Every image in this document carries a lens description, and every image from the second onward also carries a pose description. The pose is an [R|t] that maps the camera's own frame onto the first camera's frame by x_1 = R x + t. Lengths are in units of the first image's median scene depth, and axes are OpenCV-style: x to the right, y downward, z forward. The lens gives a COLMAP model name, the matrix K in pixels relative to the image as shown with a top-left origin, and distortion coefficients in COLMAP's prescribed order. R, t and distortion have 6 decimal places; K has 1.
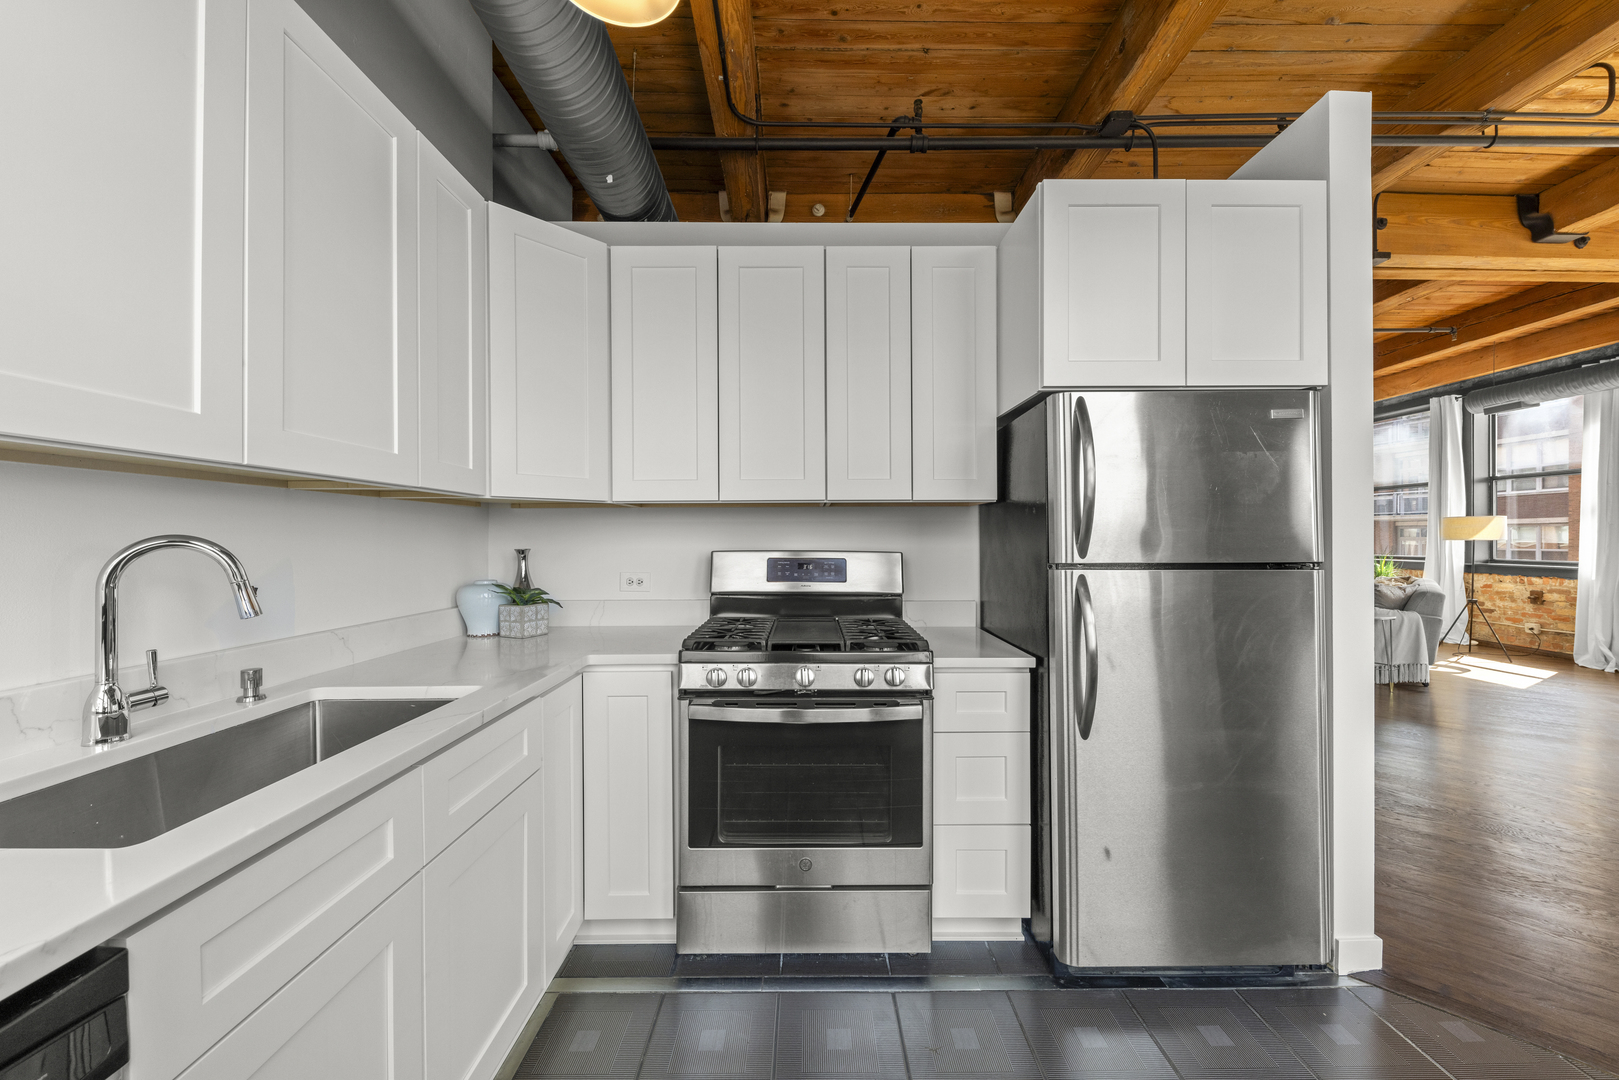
lens RADIAL K [[594.6, 0, 806.3], [0, 594.6, 538.5], [0, 0, 1]] dist [0.006044, -0.001349]
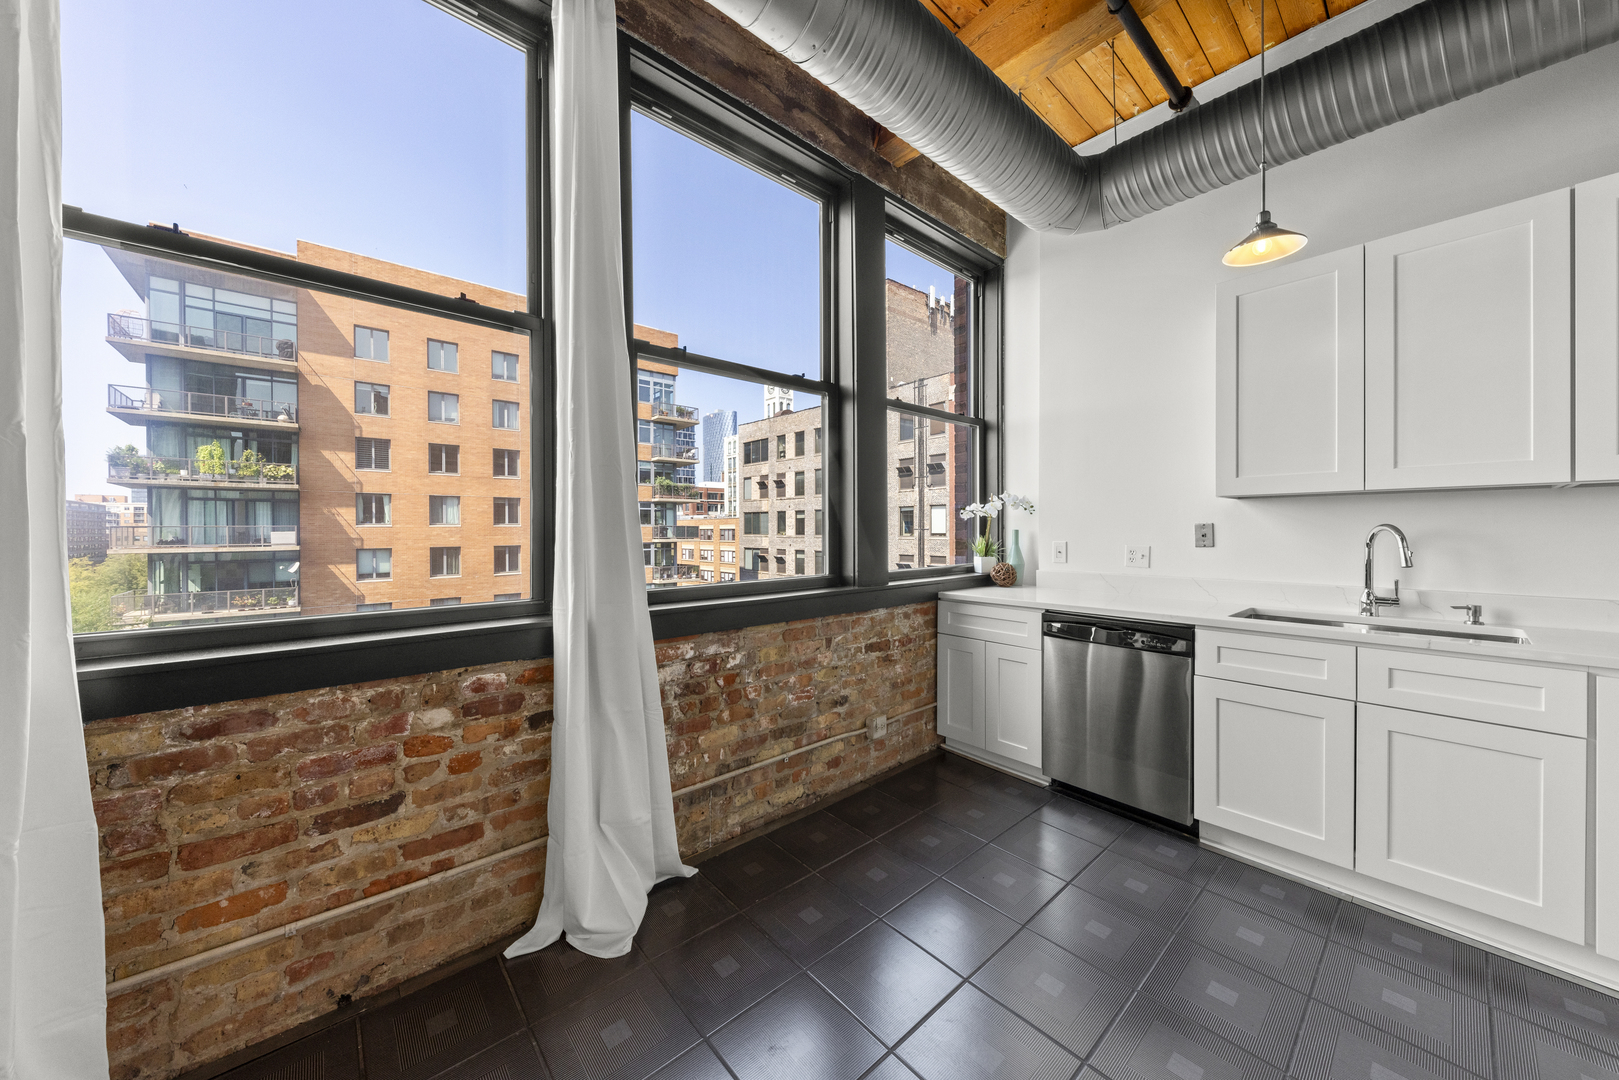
lens RADIAL K [[559.9, 0, 807.2], [0, 559.9, 527.2], [0, 0, 1]] dist [-0.000372, -0.000321]
pose [[-0.765231, 0.002785, -0.643749, 0.722385], [0.007652, 0.999959, -0.004771, -0.000143], [0.643710, -0.008577, -0.765222, 0.499666]]
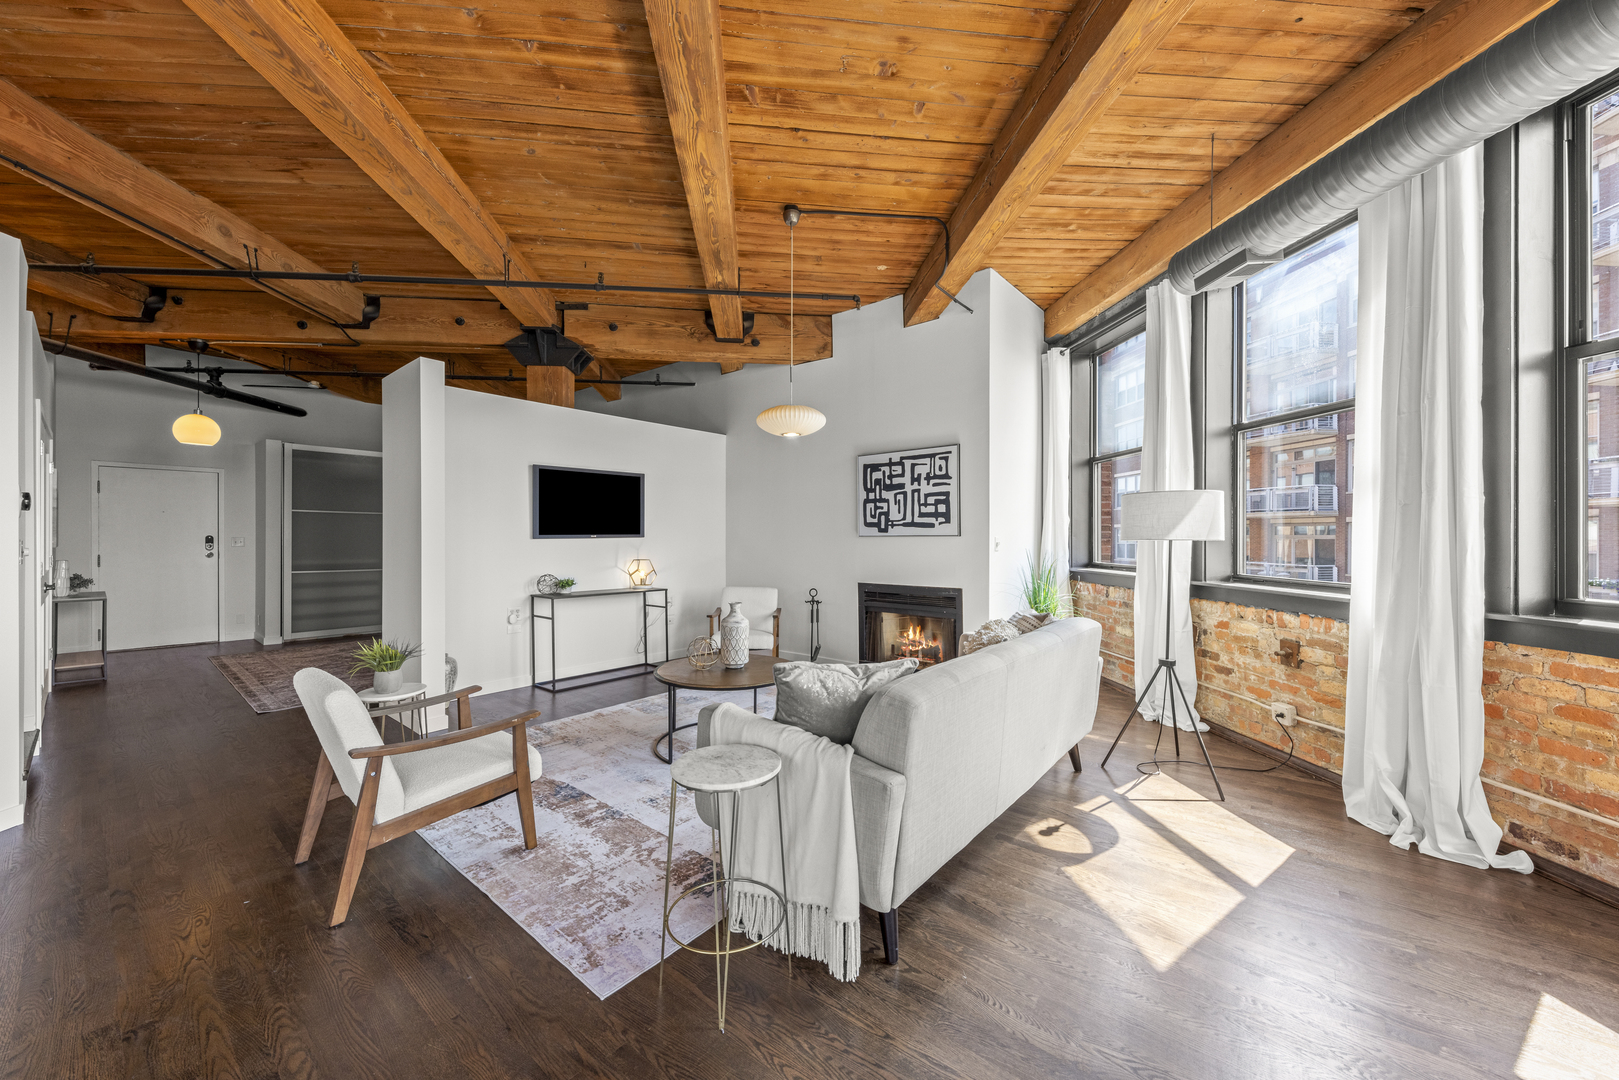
lens RADIAL K [[594.6, 0, 818.1], [0, 594.6, 535.5], [0, 0, 1]] dist [0.006044, -0.001349]
pose [[0.994102, 0.002235, 0.108425, 1.823475], [-0.002329, 0.999997, 0.000748, -0.002490], [-0.108423, -0.000996, 0.994104, 1.282676]]
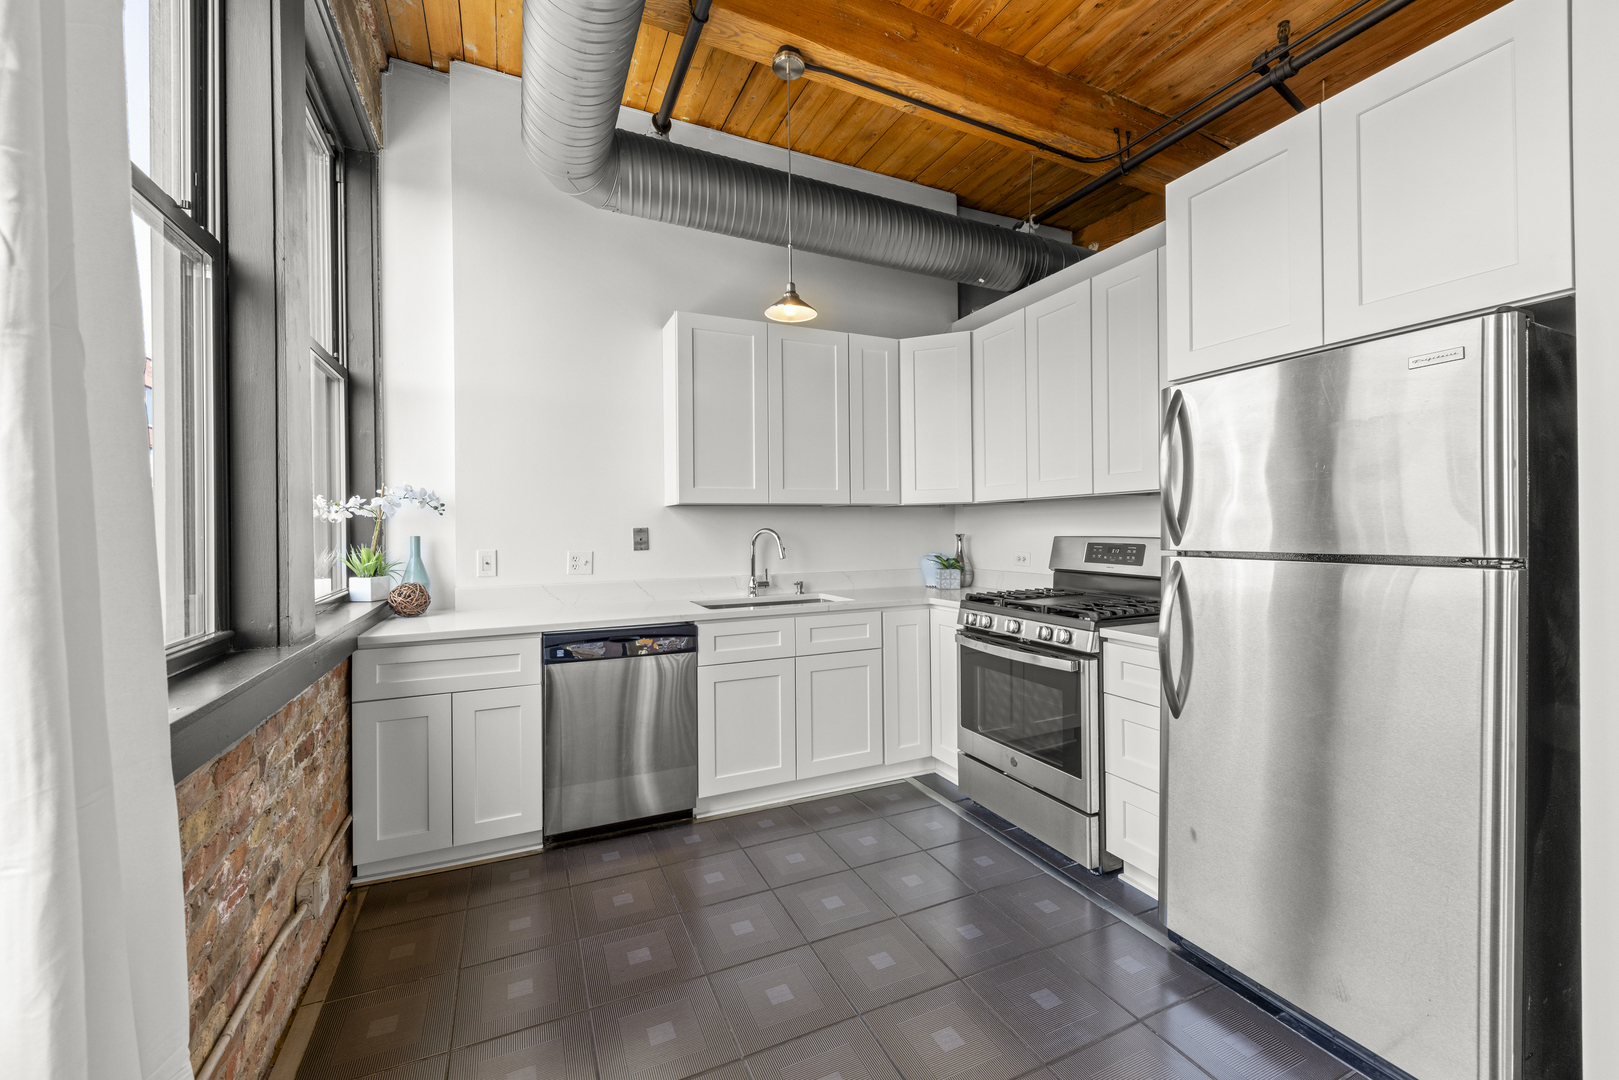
lens RADIAL K [[637.8, 0, 804.8], [0, 637.8, 529.5], [0, 0, 1]] dist [0.010306, -0.000276]
pose [[0.404593, -0.001791, -0.914495, 0.764570], [0.012143, 0.999920, 0.003414, -0.004022], [0.914416, -0.012486, 0.404582, -0.030347]]
